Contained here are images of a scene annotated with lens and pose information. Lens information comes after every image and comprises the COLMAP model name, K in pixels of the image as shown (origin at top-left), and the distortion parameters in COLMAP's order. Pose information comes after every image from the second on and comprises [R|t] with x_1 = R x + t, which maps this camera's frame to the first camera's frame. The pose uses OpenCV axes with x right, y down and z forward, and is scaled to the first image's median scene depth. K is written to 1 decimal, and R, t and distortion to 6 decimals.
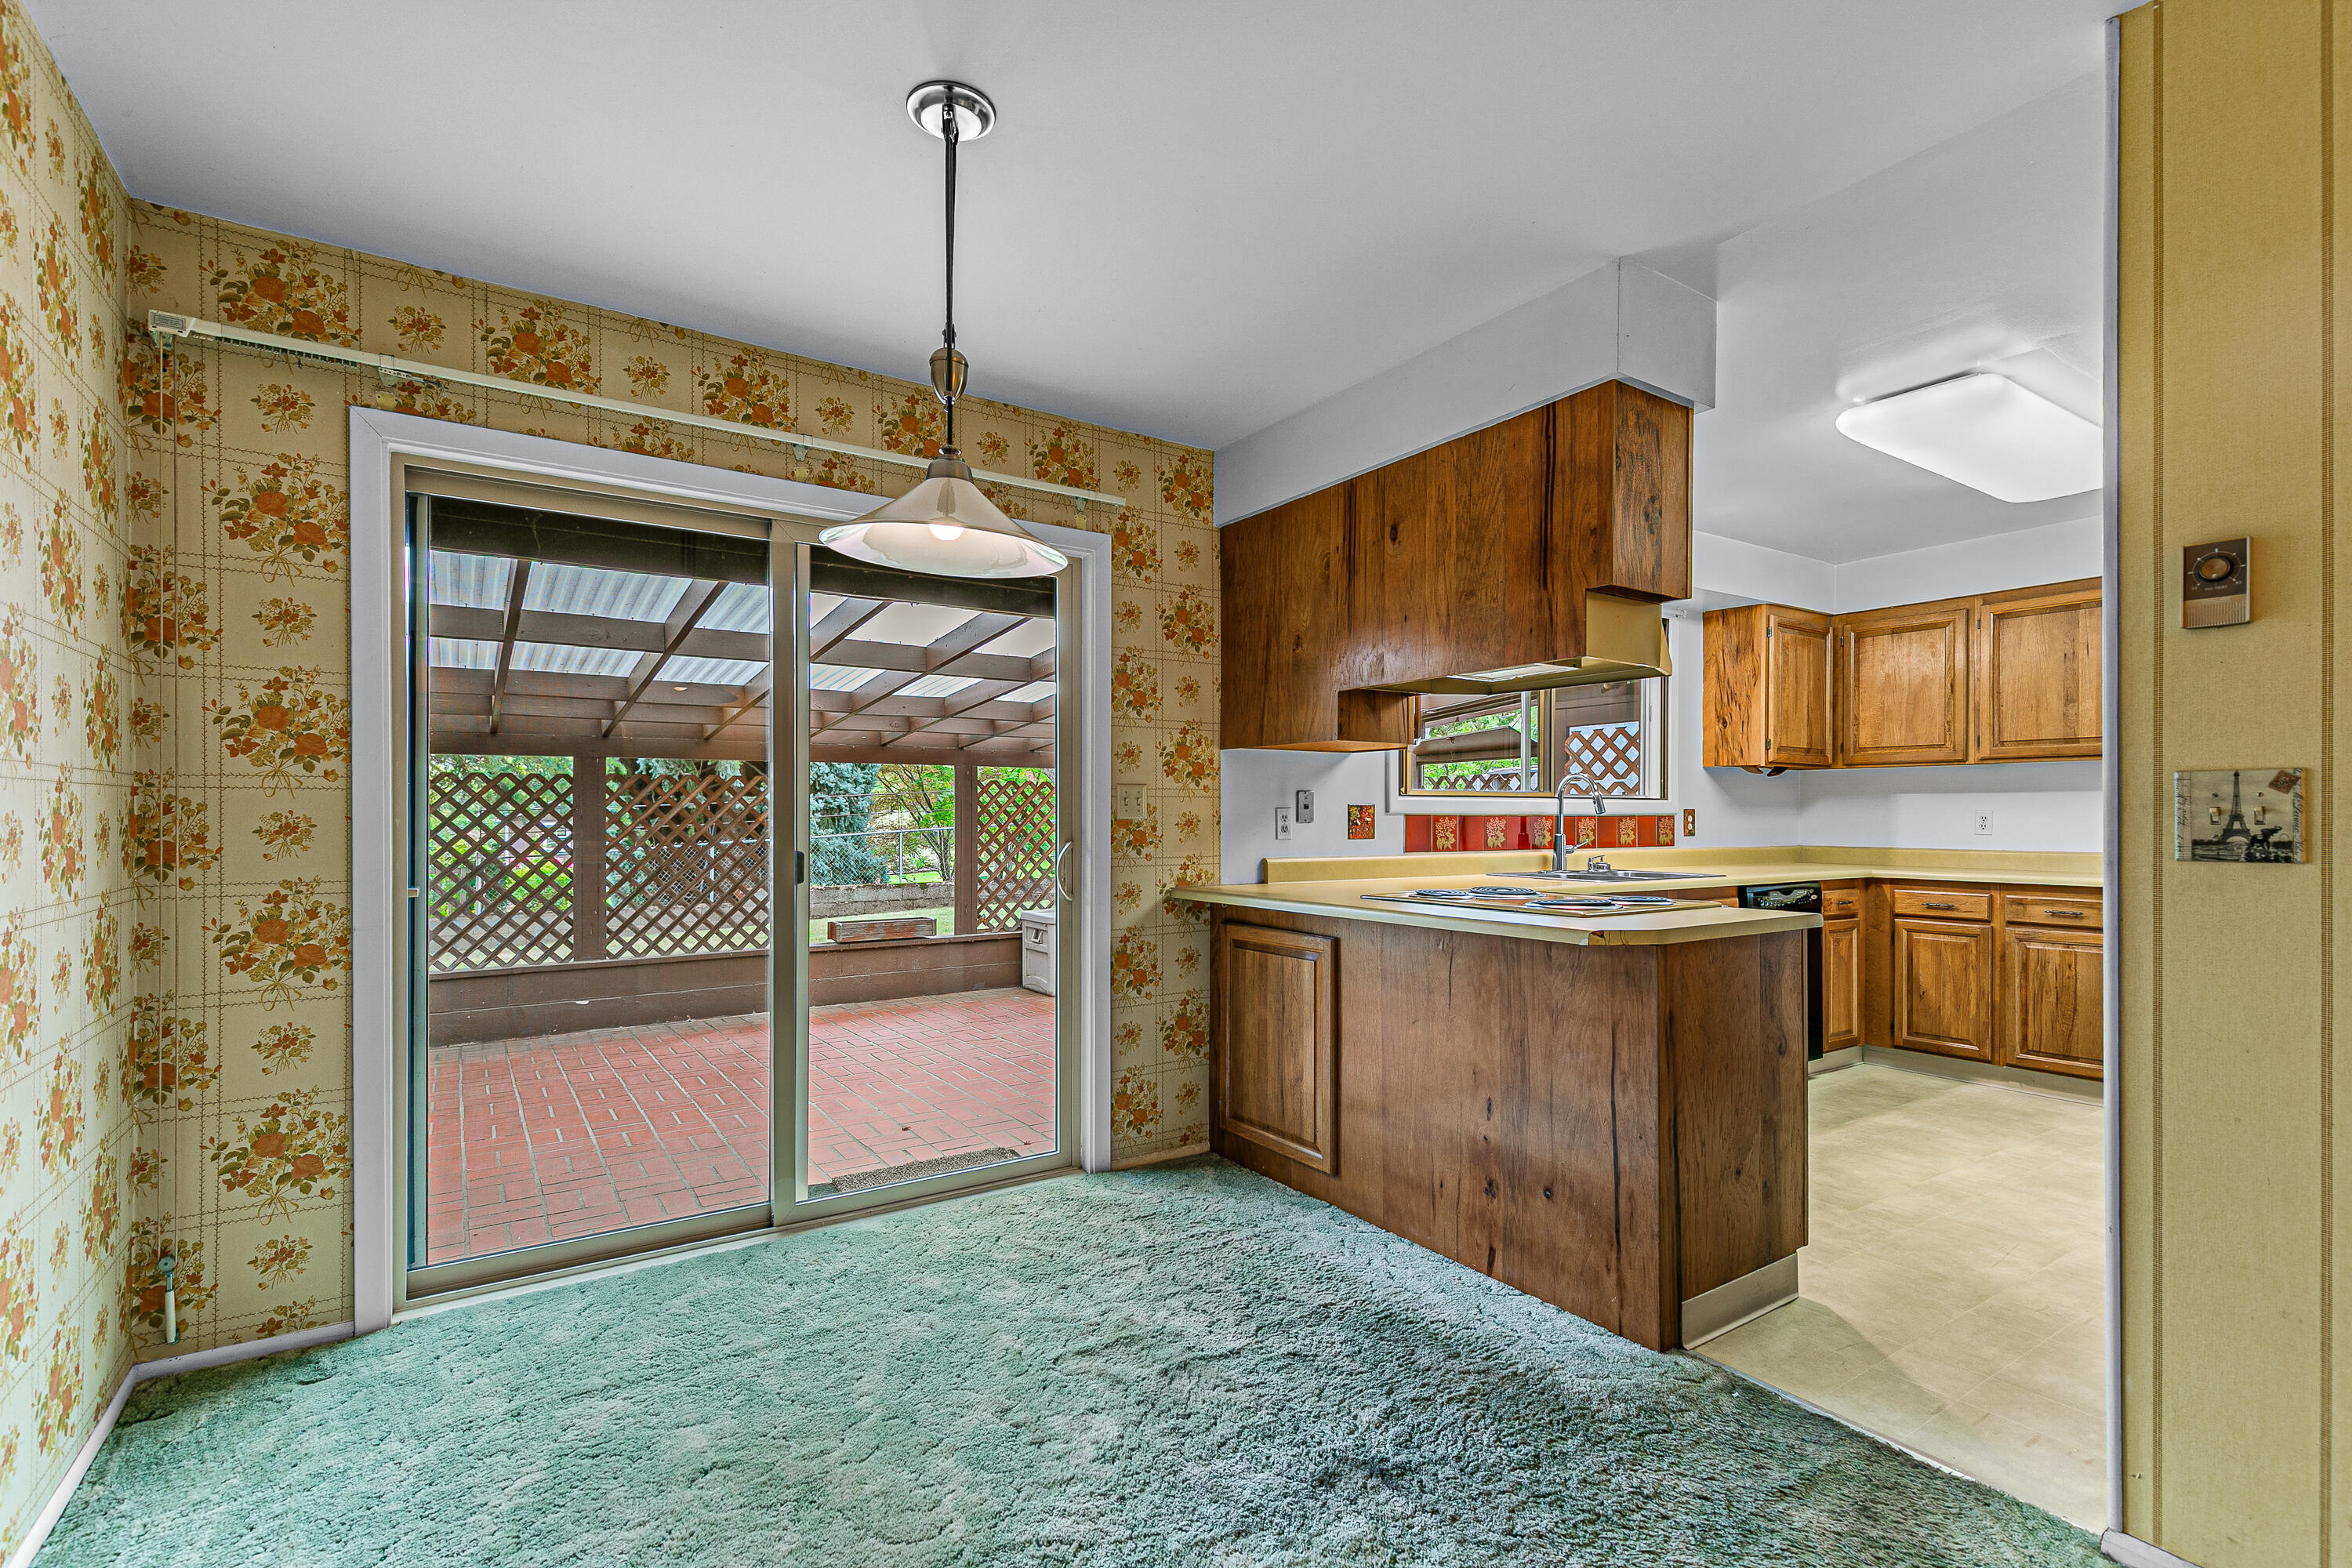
lens RADIAL K [[1076.9, 0, 1170.2], [0, 1076.9, 788.1], [0, 0, 1]] dist [0.010813, -0.002311]
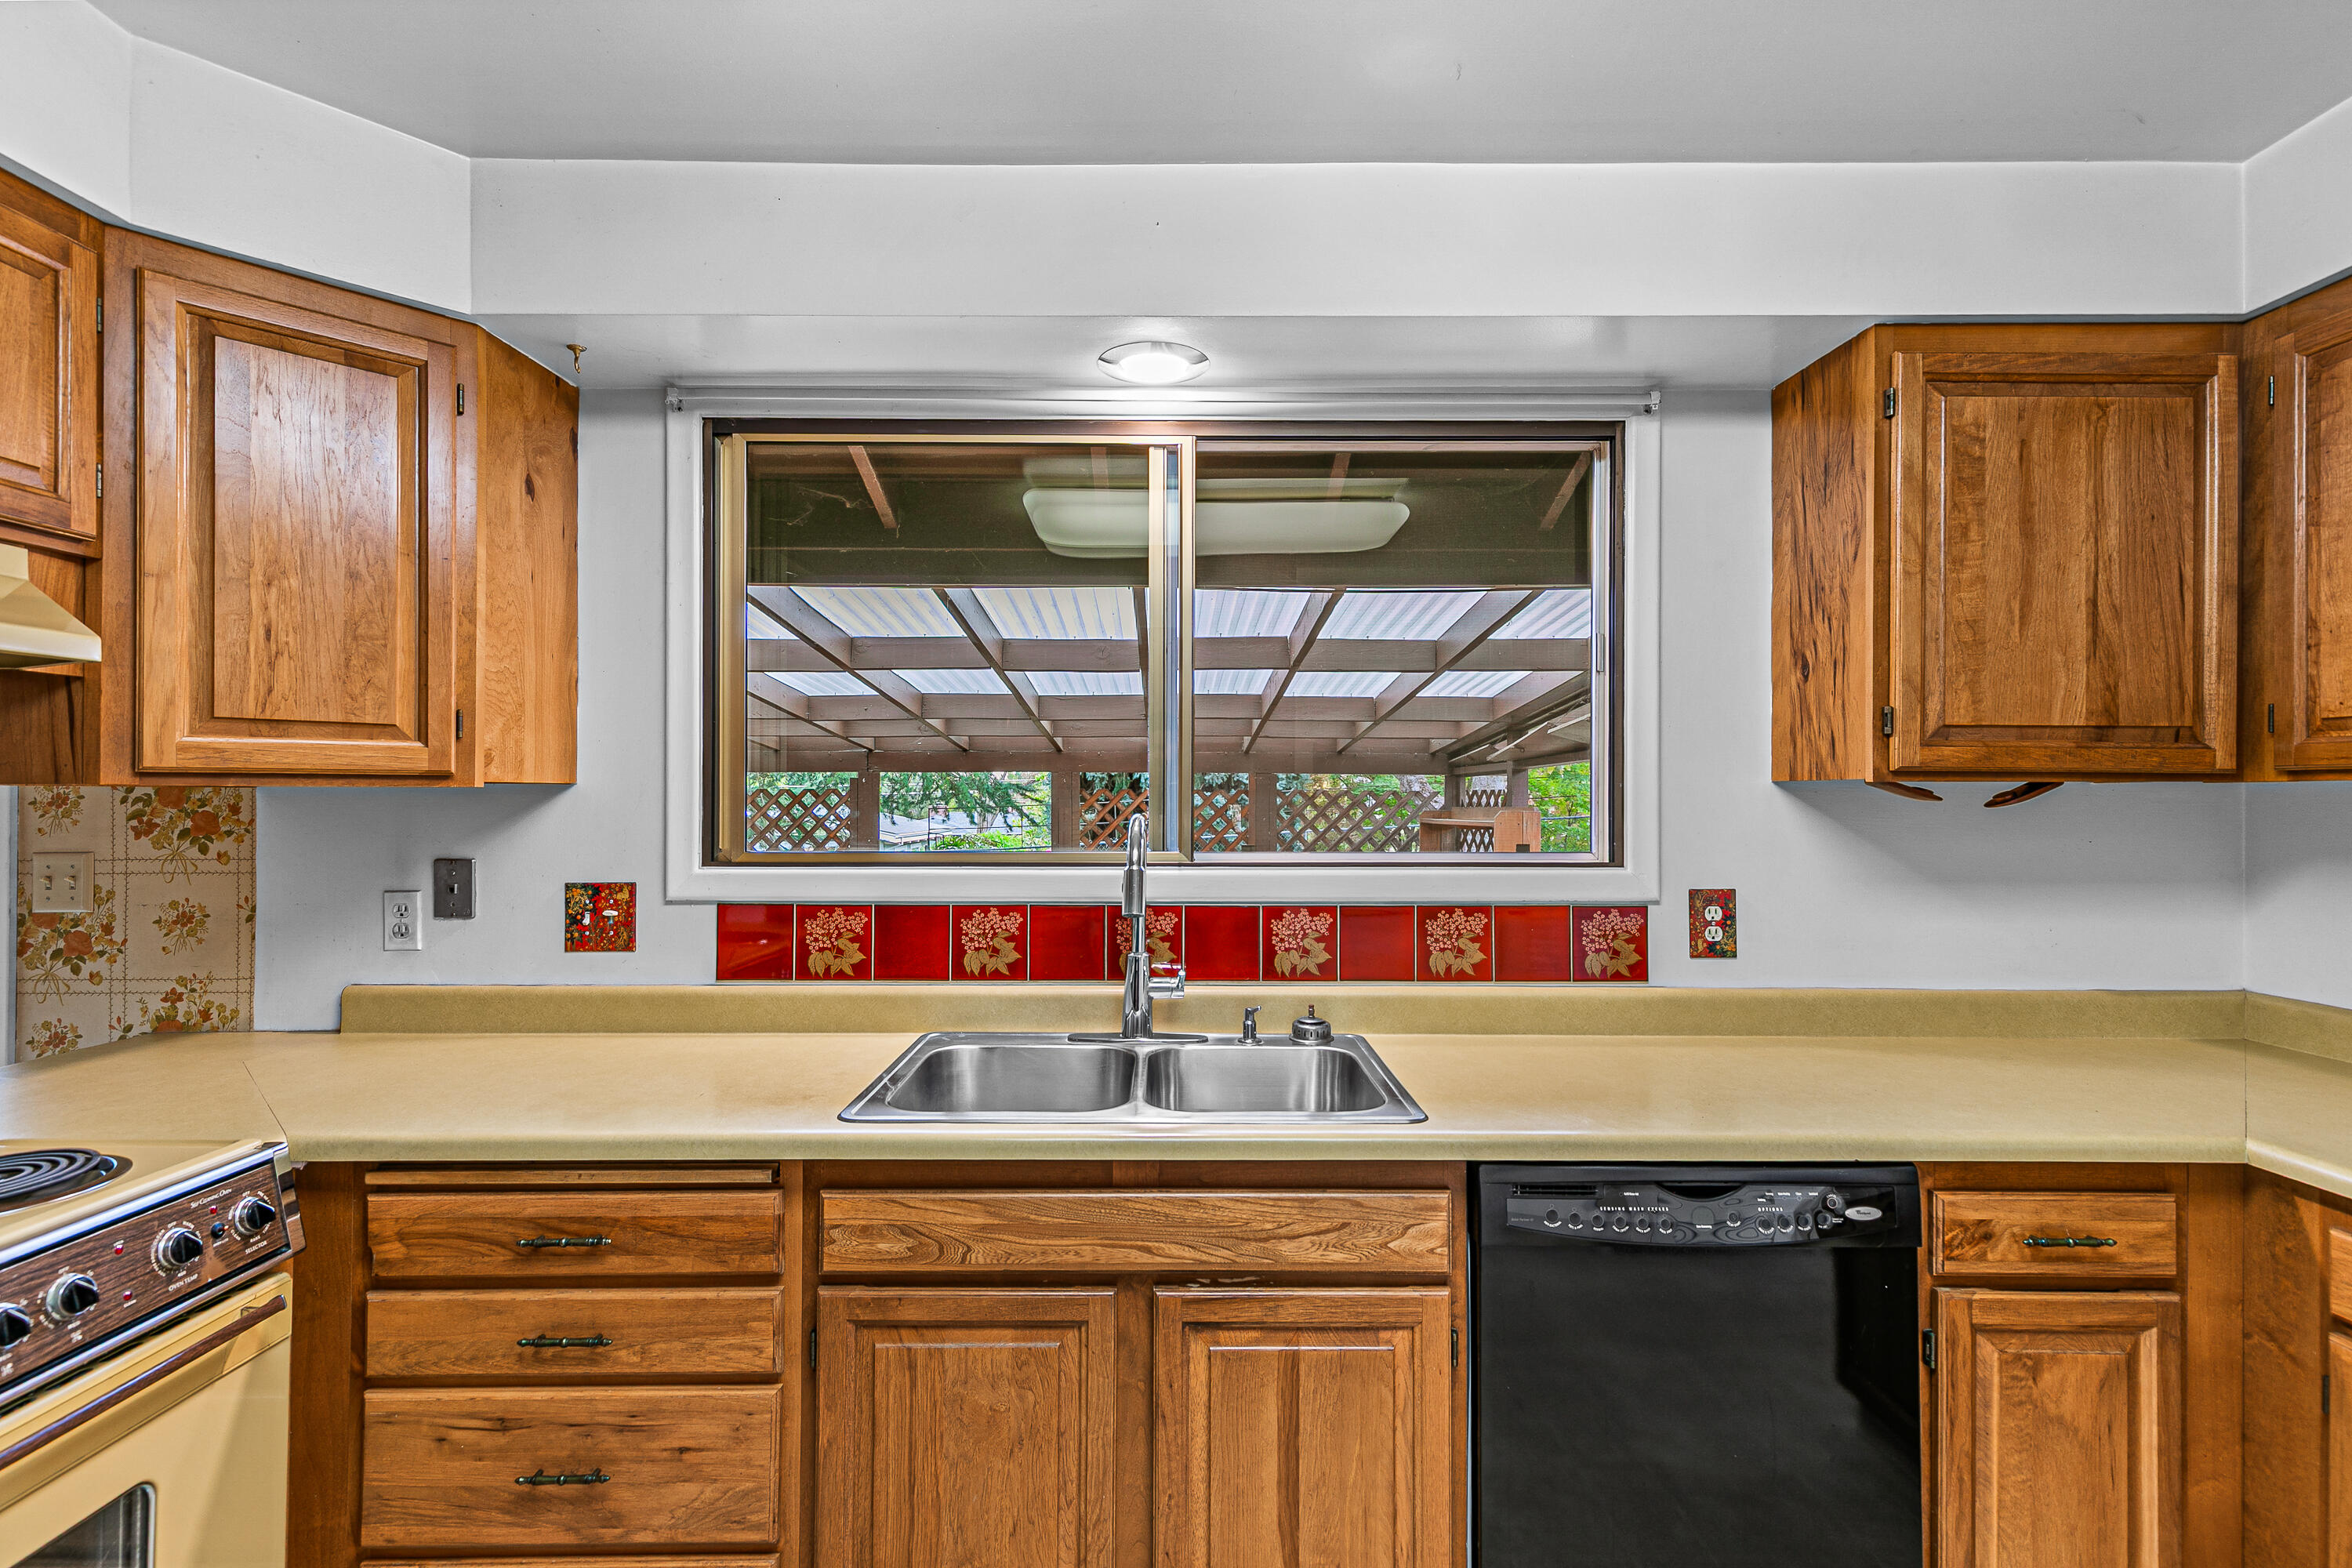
lens RADIAL K [[1076.9, 0, 1156.3], [0, 1076.9, 800.4], [0, 0, 1]] dist [0.010813, -0.002311]
pose [[0.843960, -0.007252, -0.536357, 0.640334], [0.012132, 0.999911, 0.005570, -0.022765], [0.536268, -0.011208, 0.843973, 0.675636]]
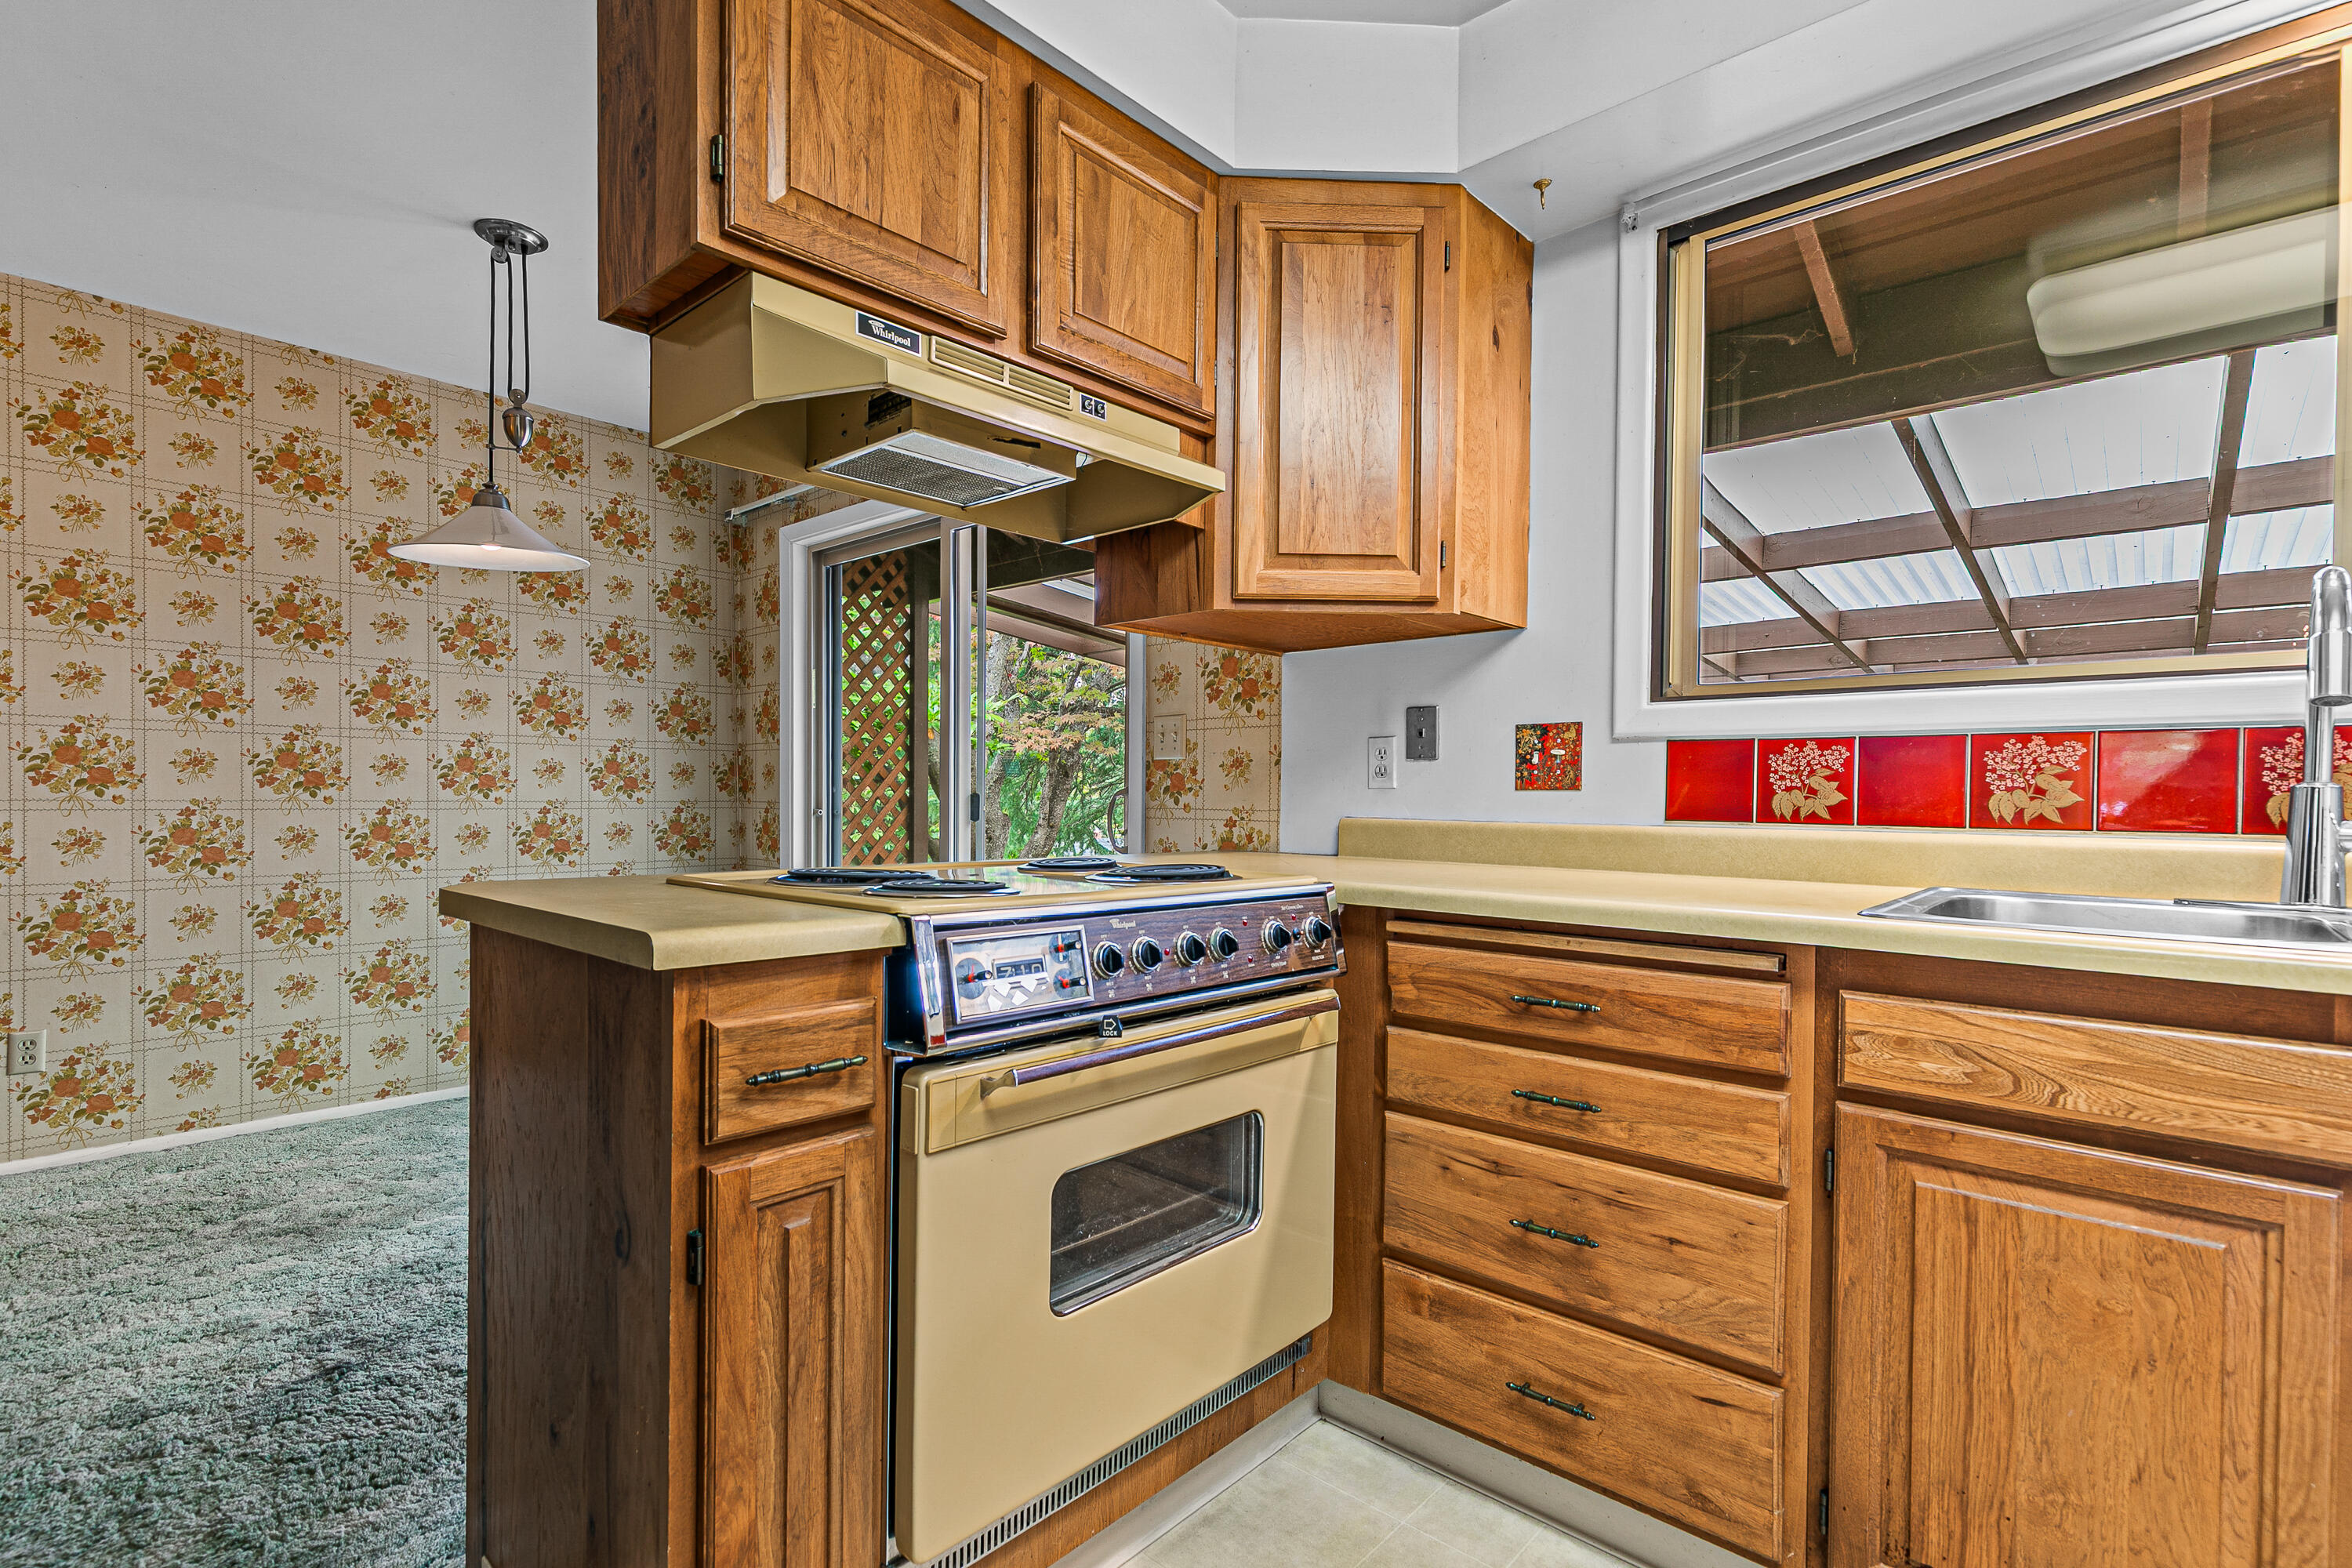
lens RADIAL K [[1076.9, 0, 1177.4], [0, 1076.9, 799.0], [0, 0, 1]] dist [0.010813, -0.002311]
pose [[0.264629, 0.002446, -0.964347, 0.605055], [0.011162, 0.999922, 0.005599, 0.044286], [0.964286, -0.012246, 0.264581, 0.652656]]
